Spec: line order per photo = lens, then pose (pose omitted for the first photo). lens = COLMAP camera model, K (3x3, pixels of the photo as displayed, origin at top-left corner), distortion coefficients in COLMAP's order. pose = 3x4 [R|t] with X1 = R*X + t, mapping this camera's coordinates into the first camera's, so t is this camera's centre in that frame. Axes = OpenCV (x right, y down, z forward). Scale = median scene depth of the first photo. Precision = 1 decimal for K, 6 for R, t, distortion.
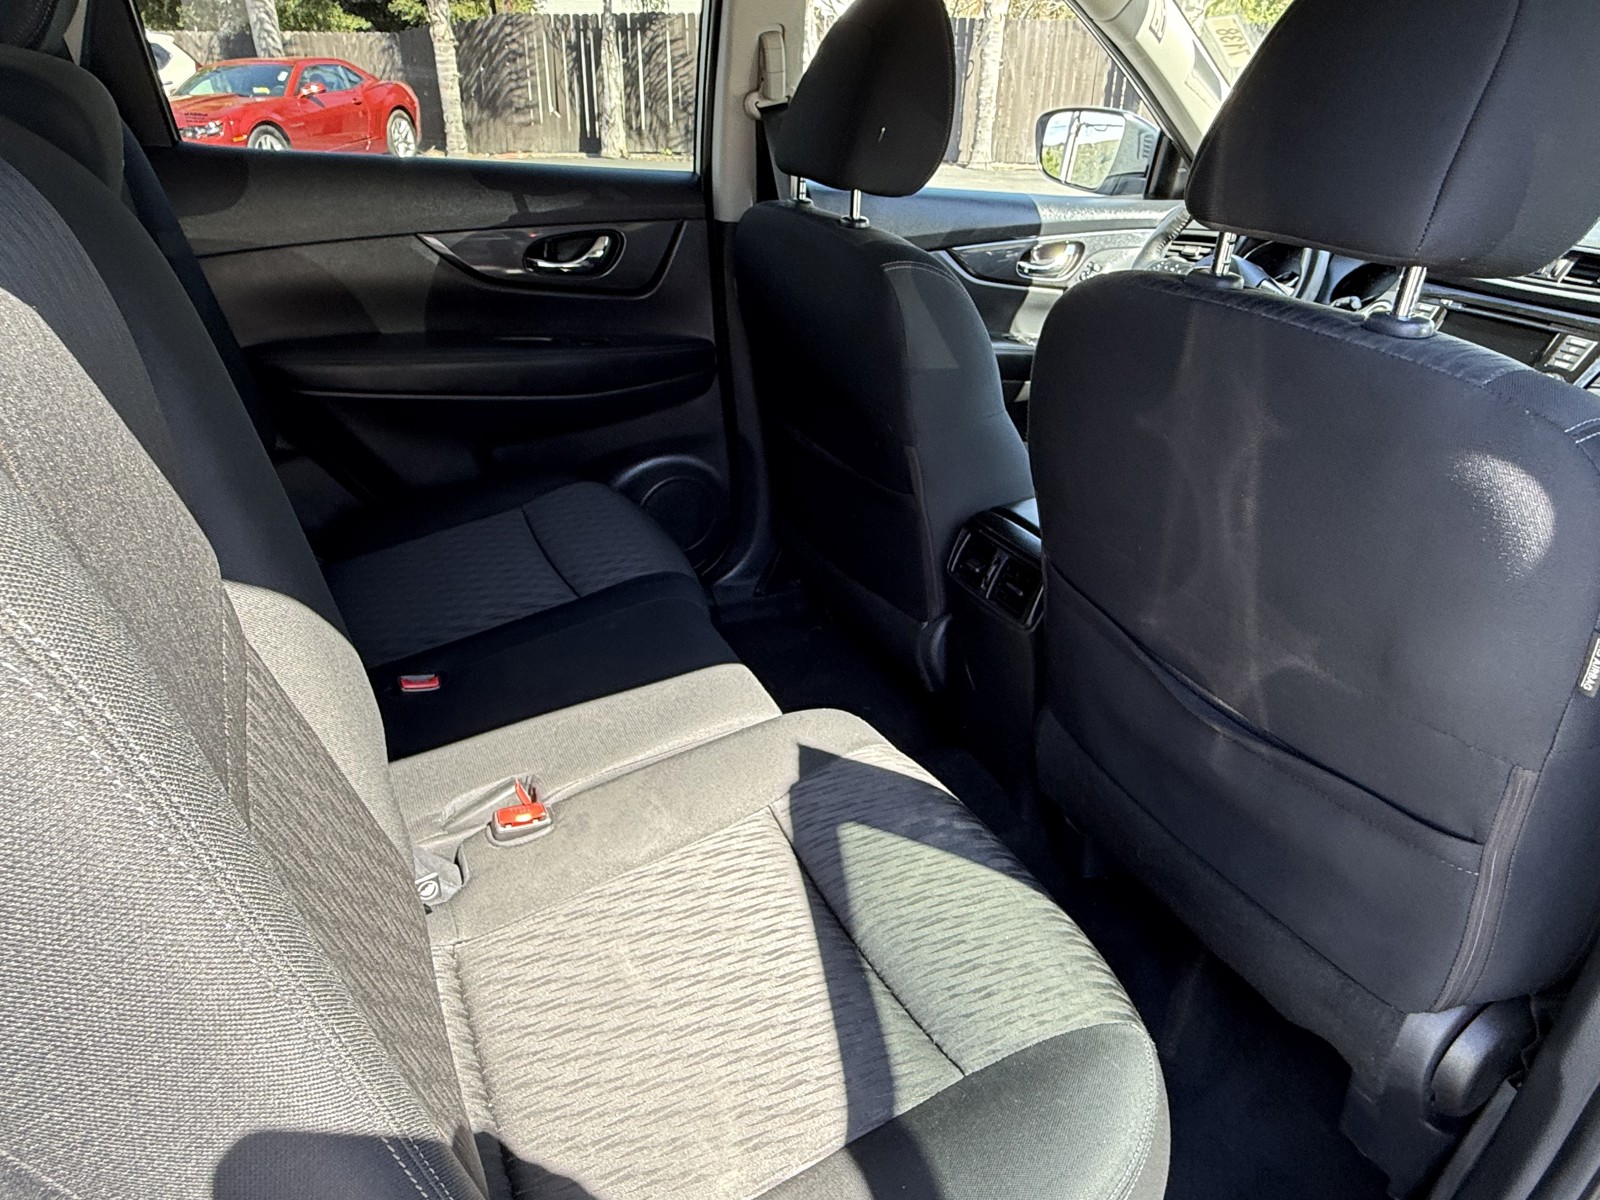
lens RADIAL K [[988.3, 0, 771.0], [0, 988.3, 589.9], [0, 0, 1]] dist [0.016038, -0.010046]
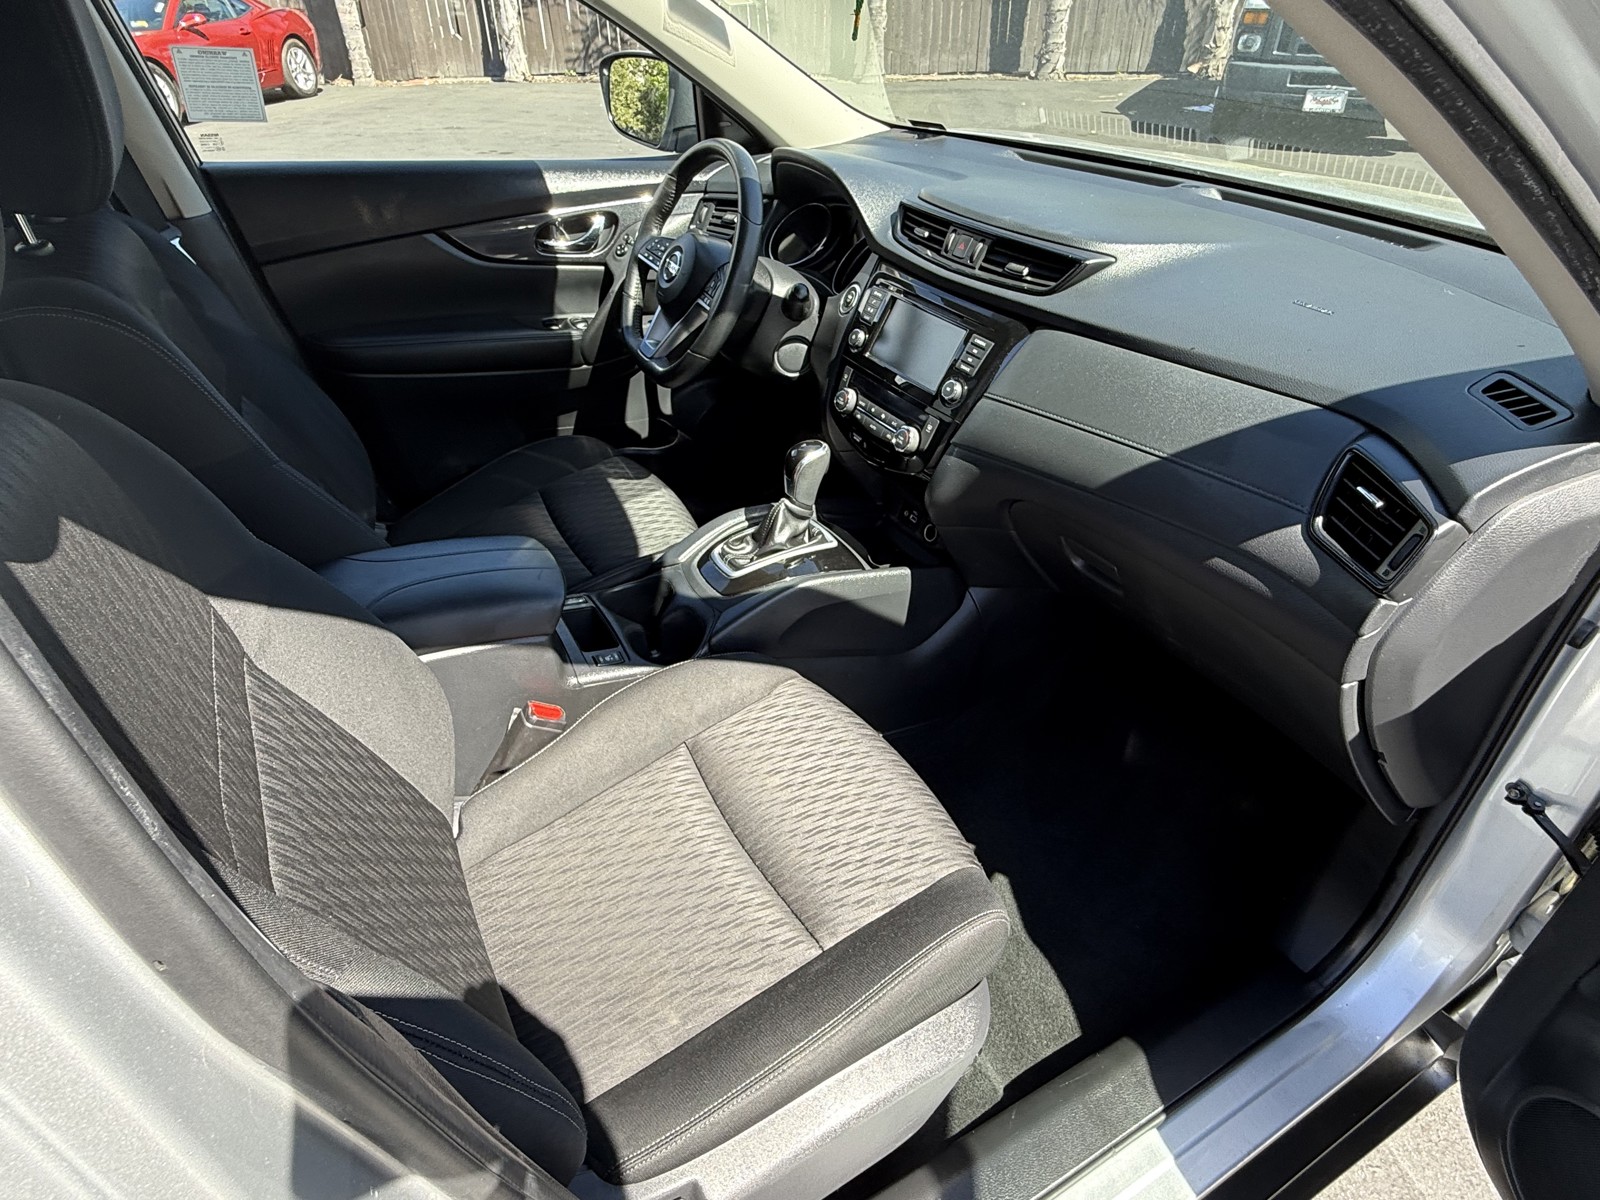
lens RADIAL K [[879.7, 0, 787.3], [0, 879.7, 612.0], [0, 0, 1]] dist [0.005017, -0.005550]
pose [[0.997680, -0.055946, 0.038786, 0.504397], [0.049943, 0.988689, 0.141422, -0.110468], [-0.046259, -0.139157, 0.989189, 0.163285]]
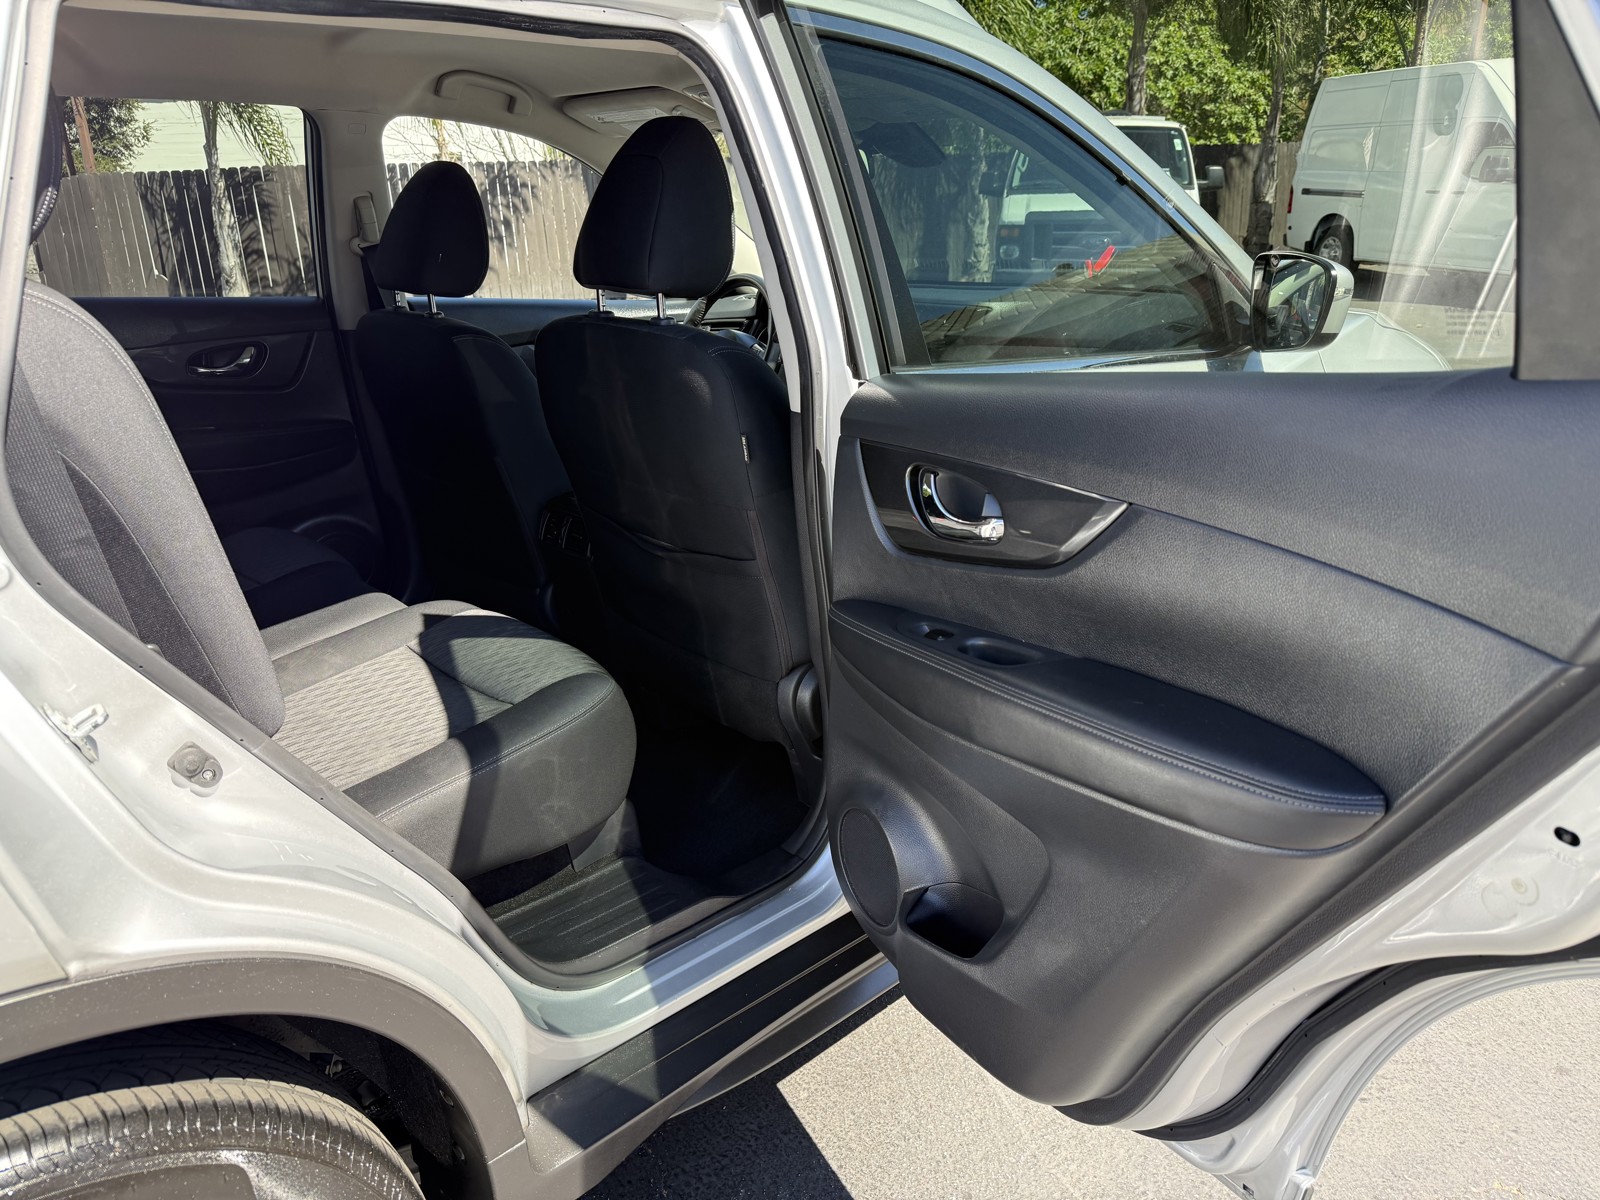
lens RADIAL K [[1133.4, 0, 803.0], [0, 1133.4, 595.6], [0, 0, 1]] dist [0.013919, -0.026173]
pose [[0.951117, -0.138266, 0.276151, 0.063897], [0.179366, 0.975223, -0.129488, 0.278773], [-0.251405, 0.172690, 0.952352, -0.534482]]
